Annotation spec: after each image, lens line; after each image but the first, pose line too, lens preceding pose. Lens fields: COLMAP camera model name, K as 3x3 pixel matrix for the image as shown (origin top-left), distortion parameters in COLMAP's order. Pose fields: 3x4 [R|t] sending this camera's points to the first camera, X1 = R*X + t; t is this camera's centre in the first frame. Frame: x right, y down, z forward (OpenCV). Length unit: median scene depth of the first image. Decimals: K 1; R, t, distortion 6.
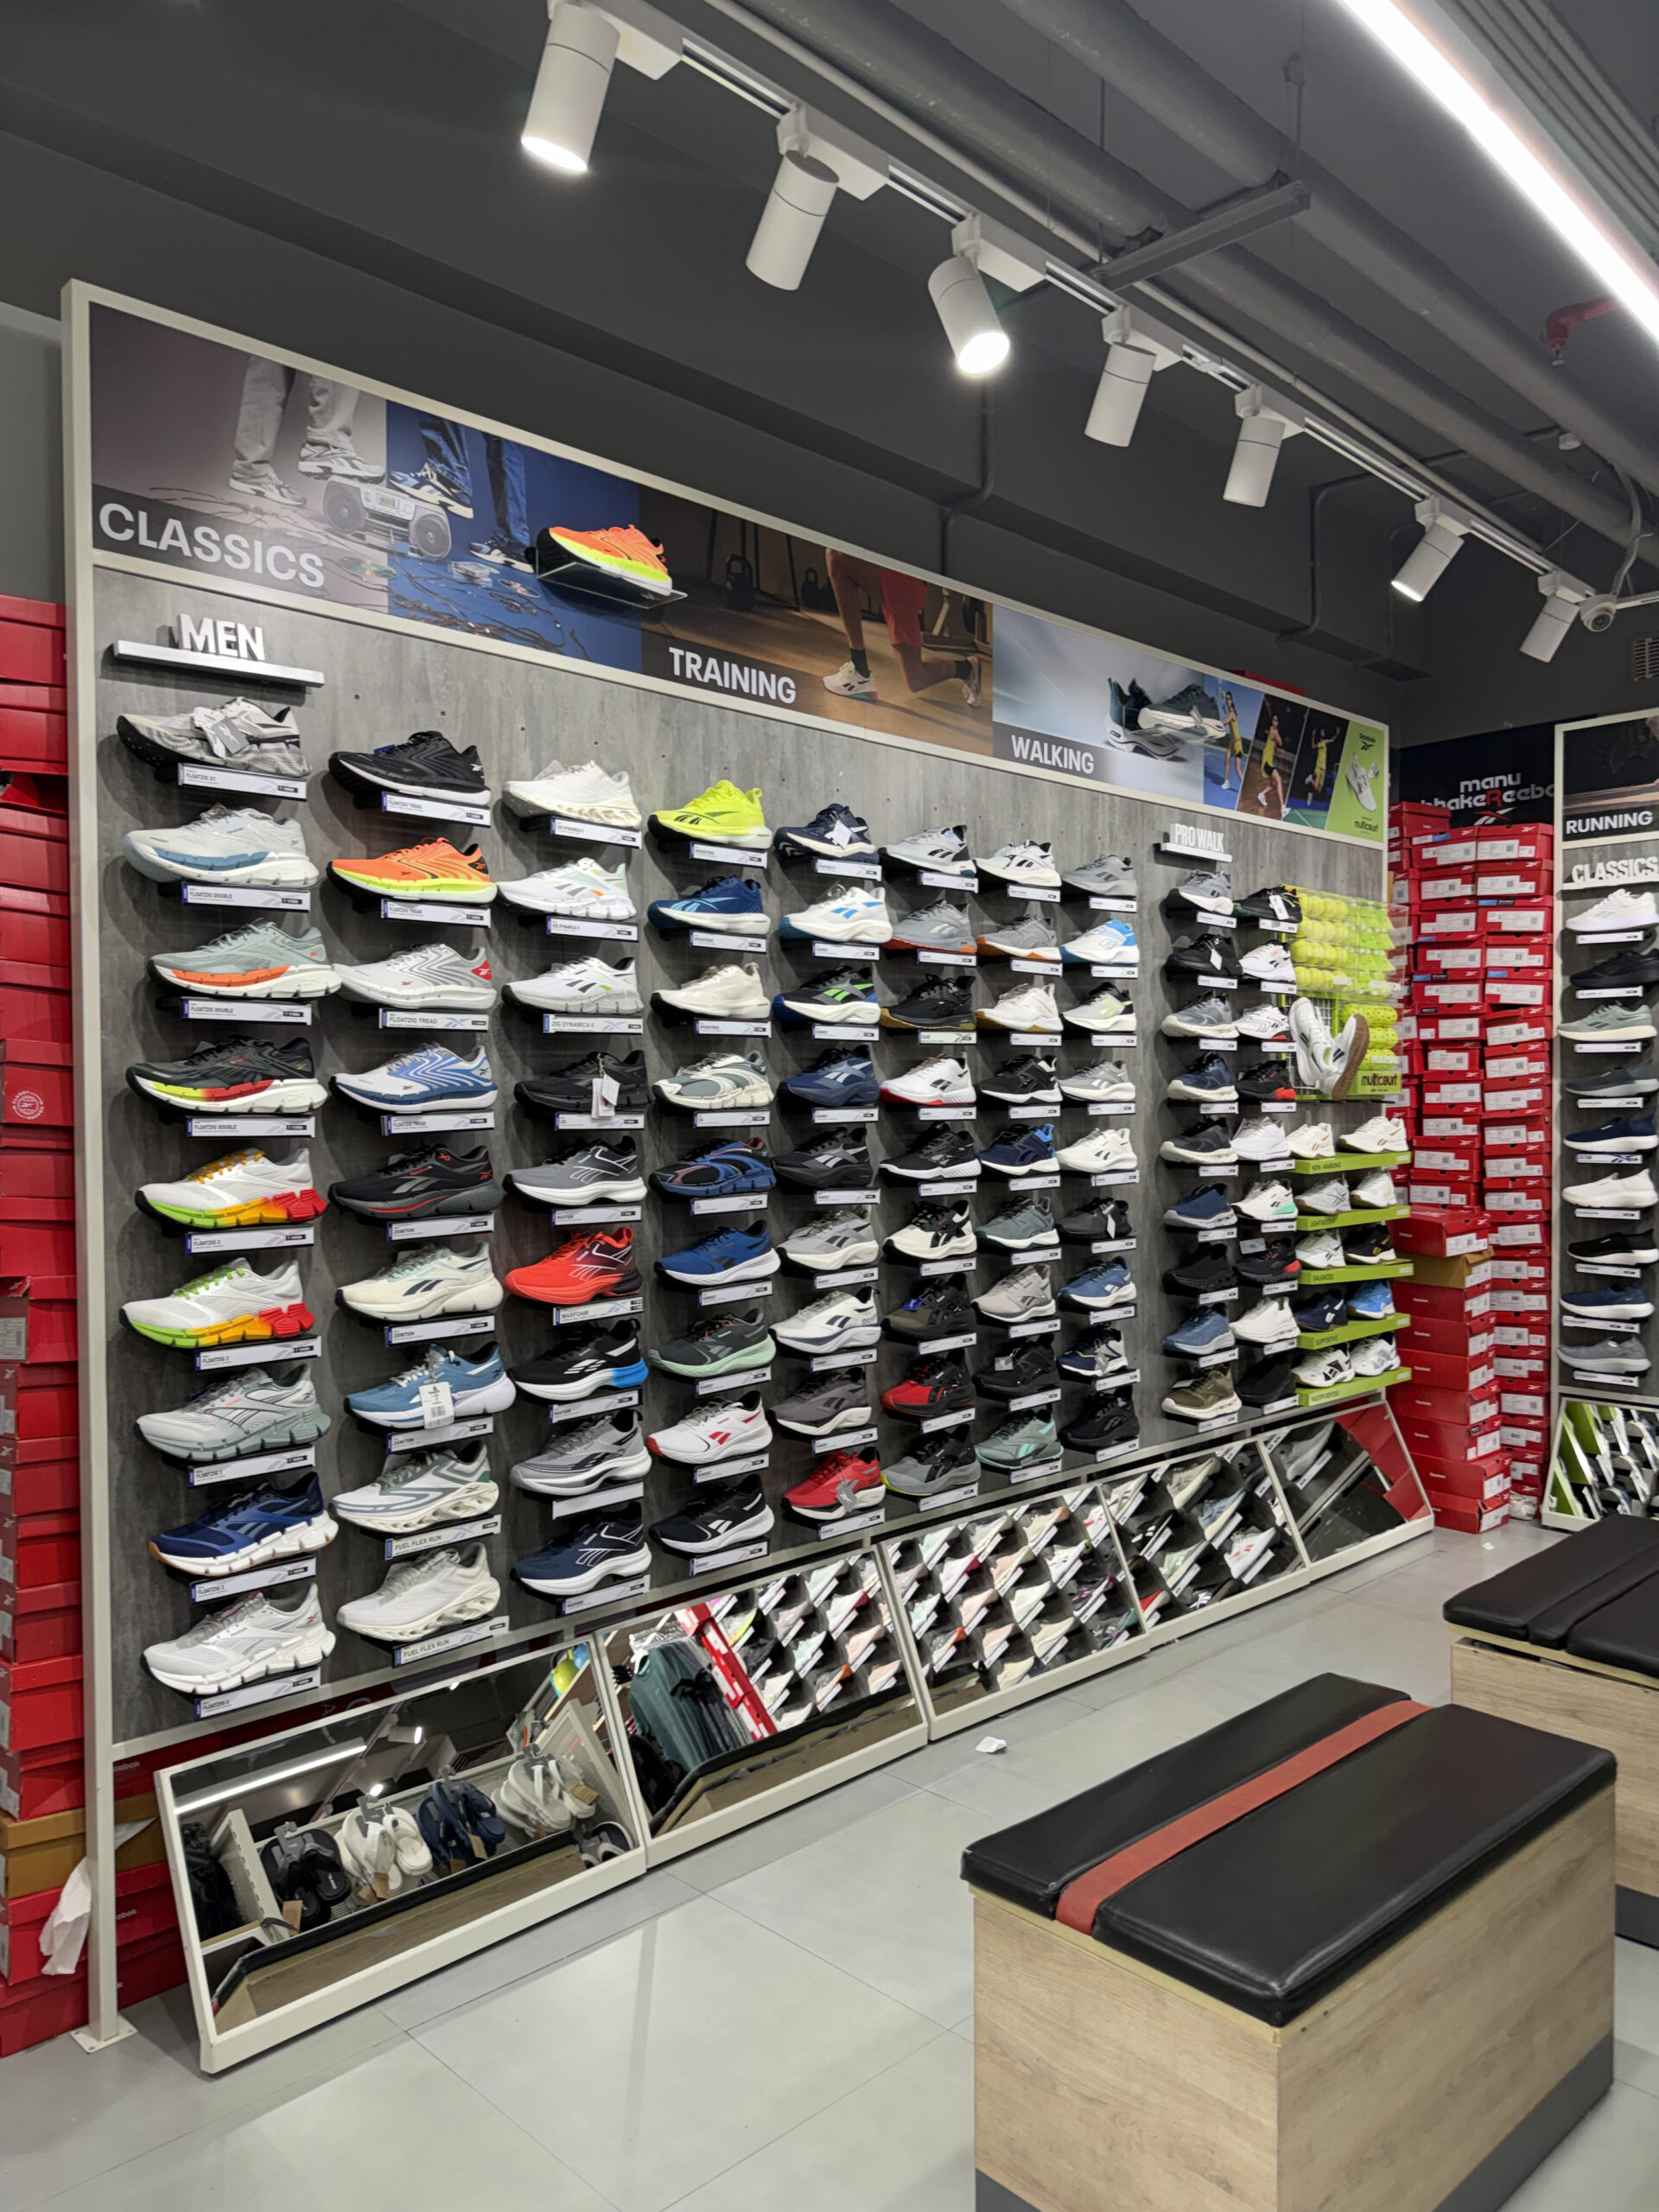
lens RADIAL K [[1562.6, 0, 956.7], [0, 1562.6, 1148.2], [0, 0, 1]] dist [0.059186, -0.065513]
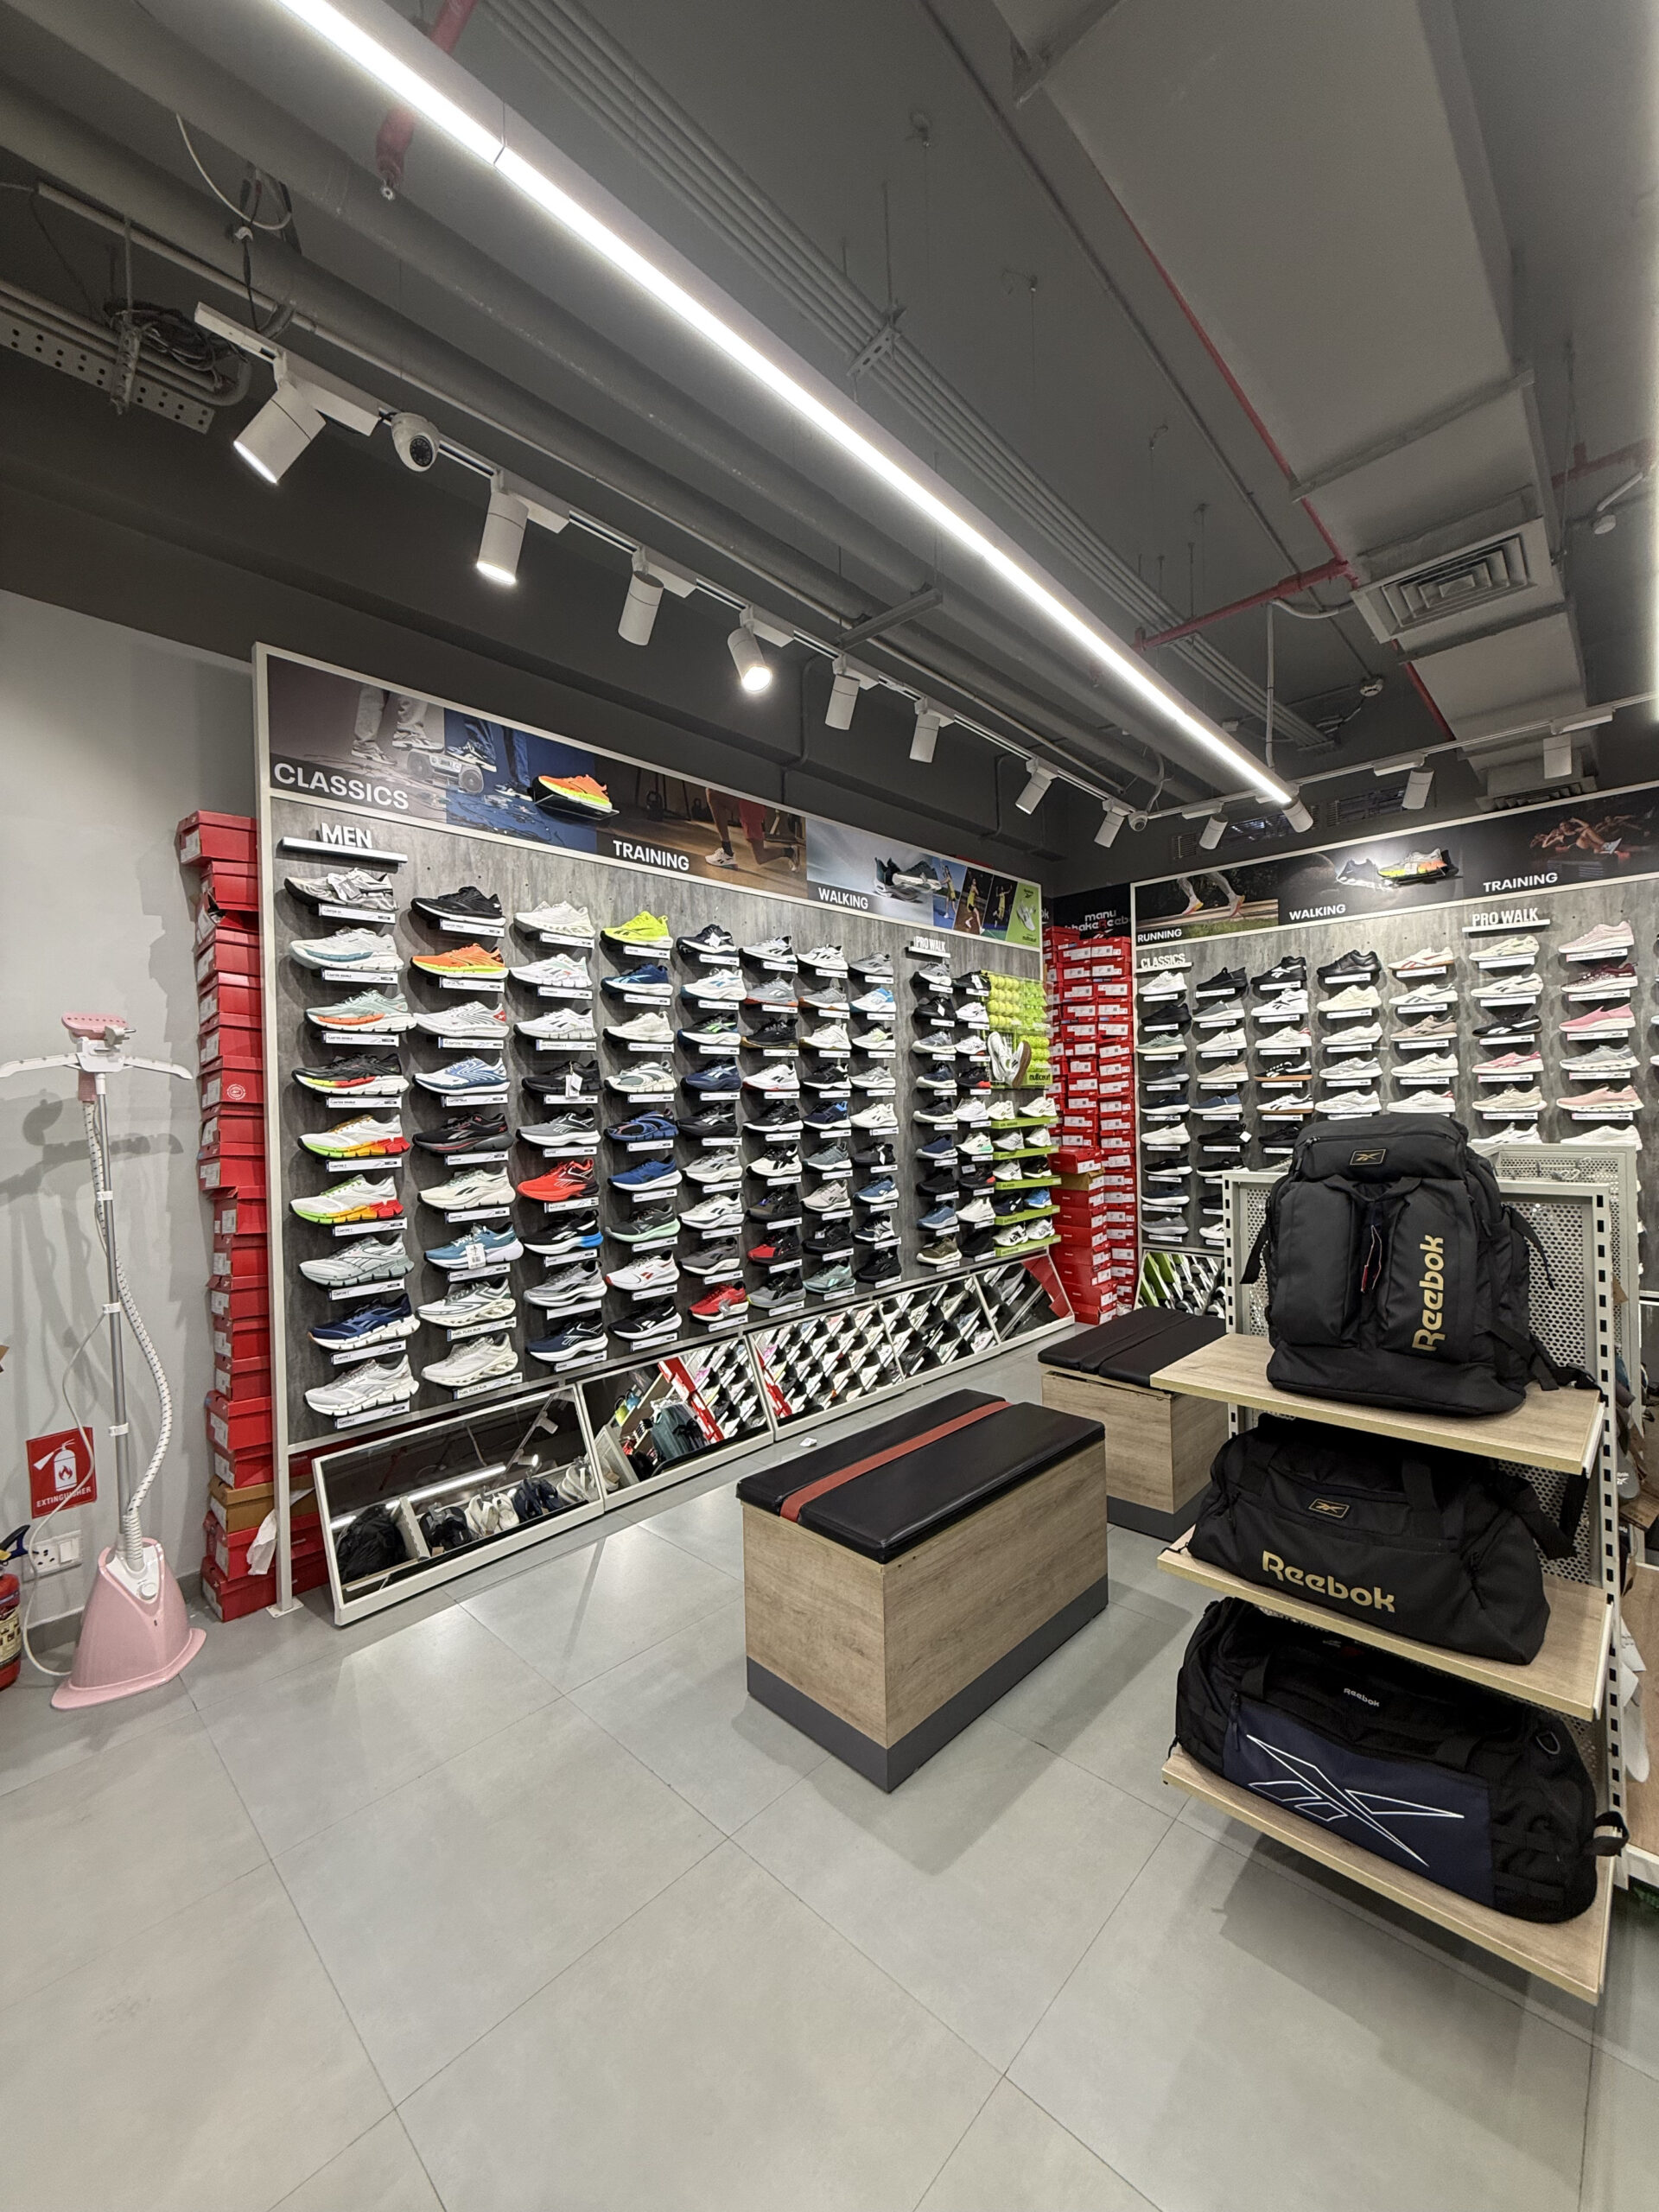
lens RADIAL K [[878.0, 0, 874.7], [0, 878.0, 1111.7], [0, 0, 1]] dist [-0.001474, 0.001482]
pose [[0.999446, -0.018860, 0.027427, 0.096696], [0.019381, 0.999634, -0.018874, 0.023571], [-0.027061, 0.019395, 0.999446, -0.022496]]
